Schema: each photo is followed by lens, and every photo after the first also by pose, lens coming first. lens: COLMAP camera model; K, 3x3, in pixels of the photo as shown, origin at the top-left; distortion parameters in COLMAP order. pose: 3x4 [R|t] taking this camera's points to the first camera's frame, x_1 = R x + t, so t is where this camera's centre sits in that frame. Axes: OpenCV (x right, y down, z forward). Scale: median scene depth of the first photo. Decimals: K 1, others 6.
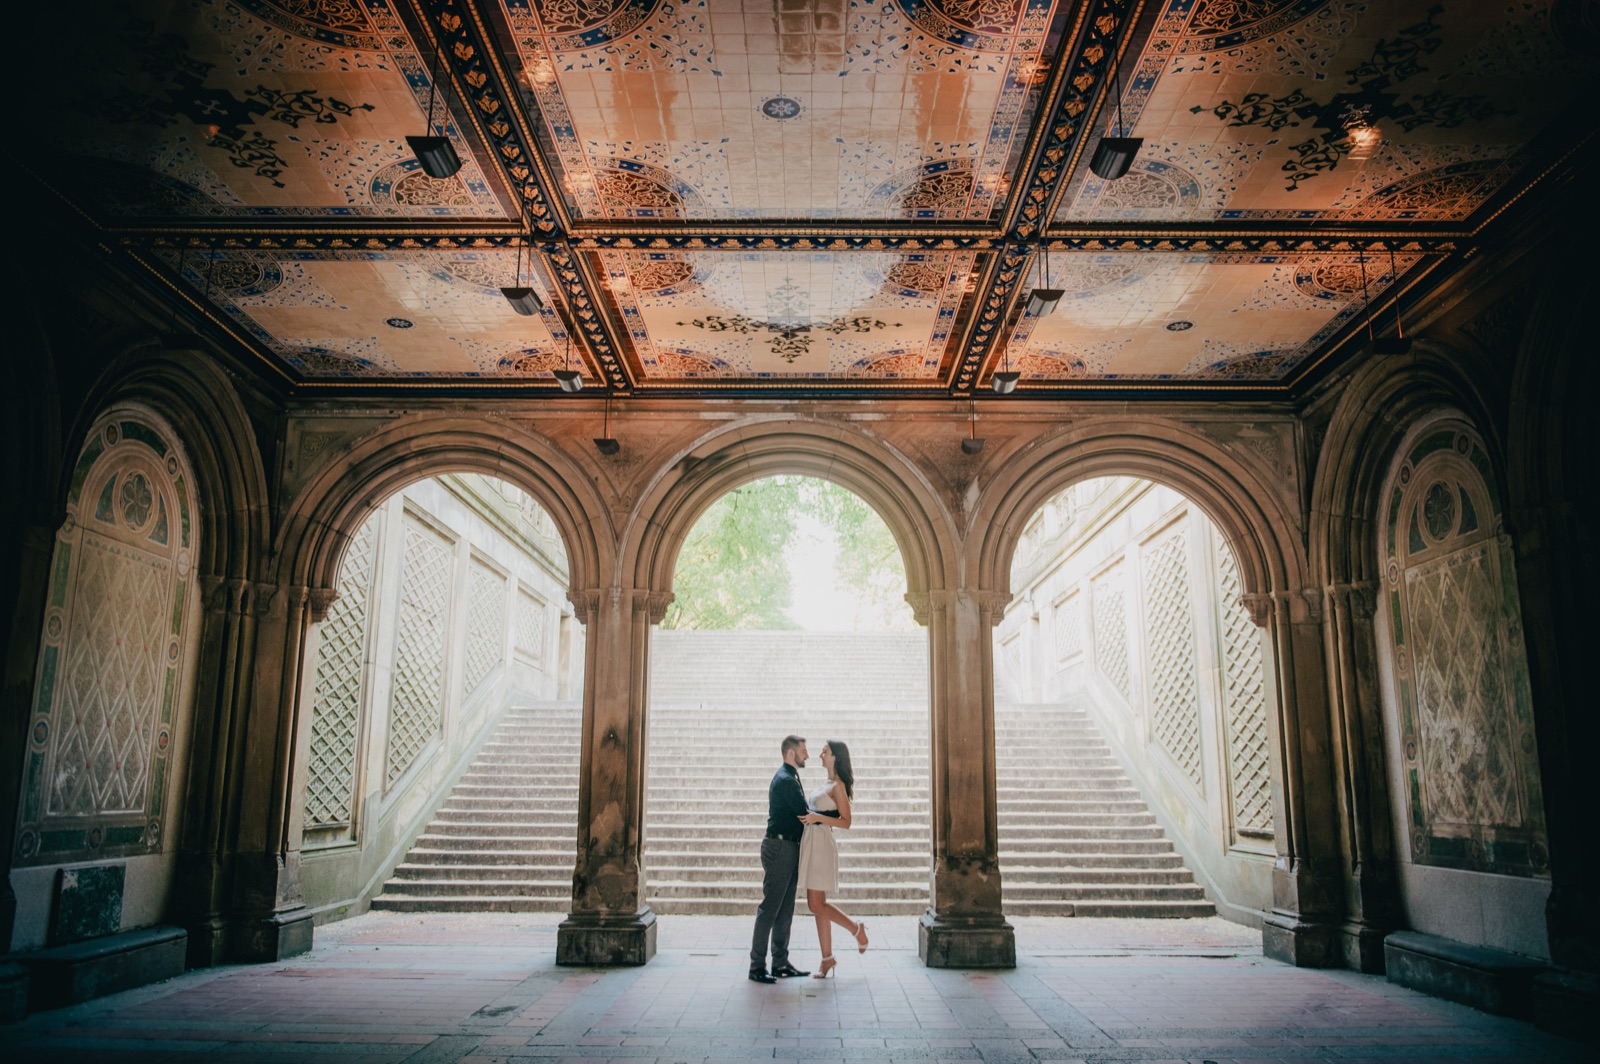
lens RADIAL K [[1176.2, 0, 800.0], [0, 1176.2, 532.0], [0, 0, 1]] dist [0.000761, -0.003291]
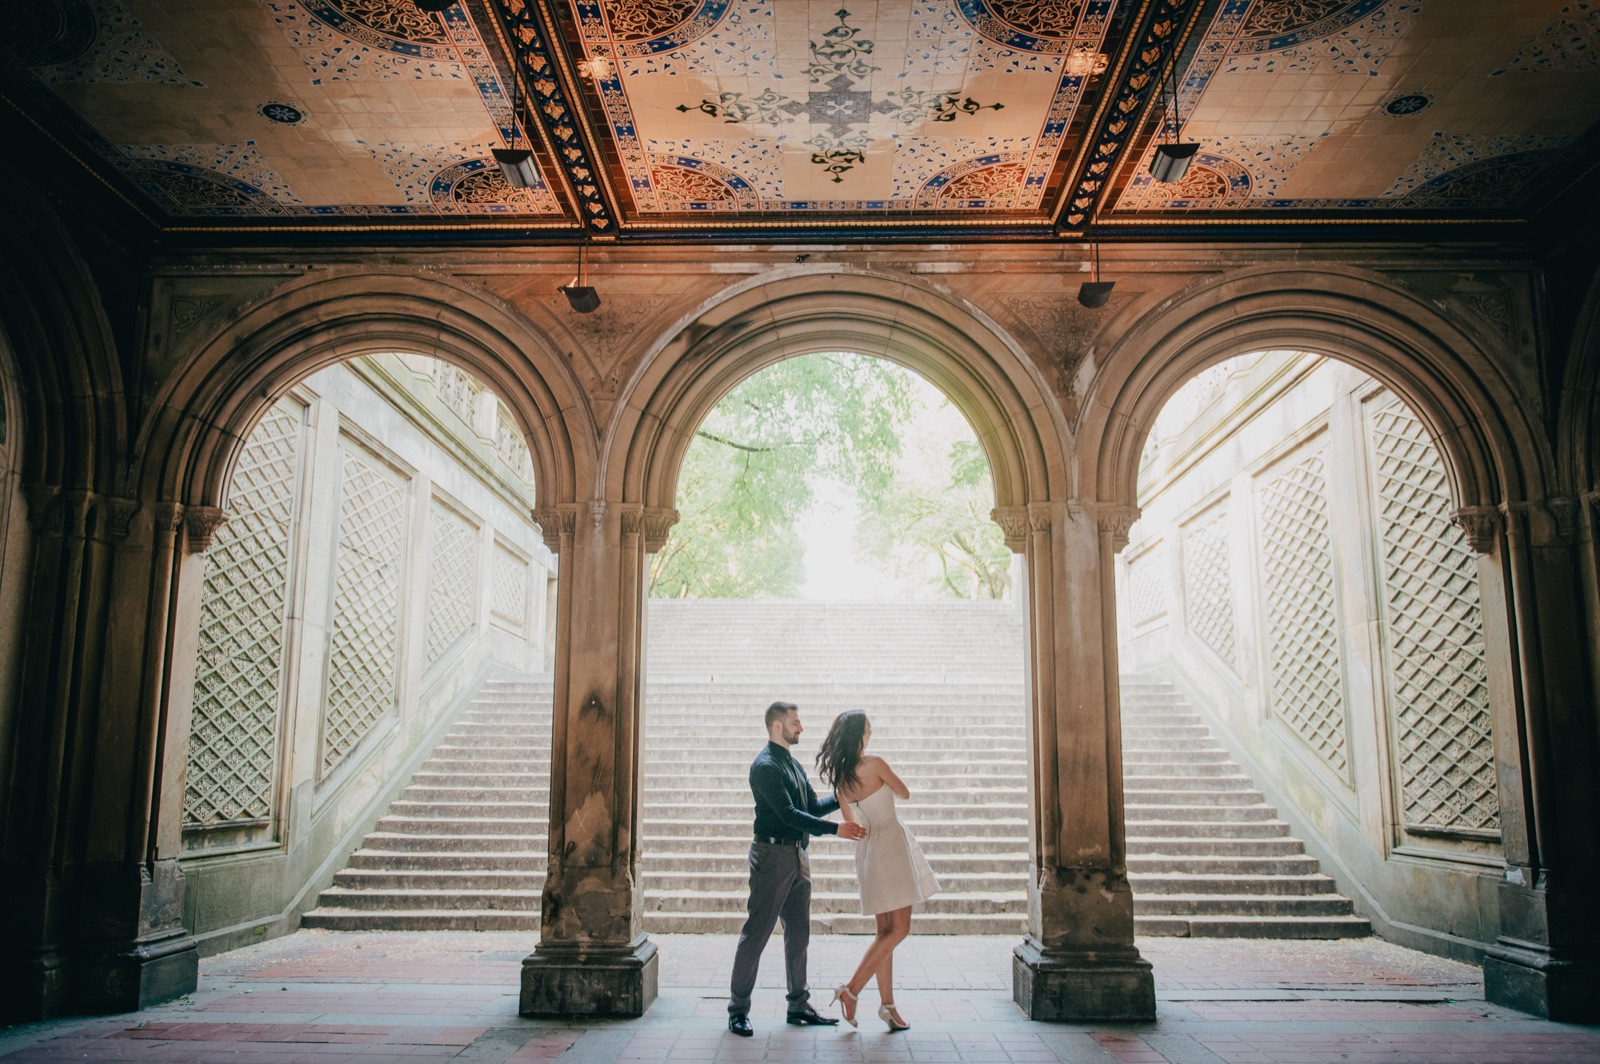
lens RADIAL K [[1336.2, 0, 800.0], [0, 1336.2, 532.0], [0, 0, 1]] dist [0.004100, 0.002201]
pose [[0.999853, -0.004563, -0.016538, -0.016788], [0.005116, 0.999423, 0.033565, 0.037678], [0.016376, -0.033644, 0.999300, 0.166037]]
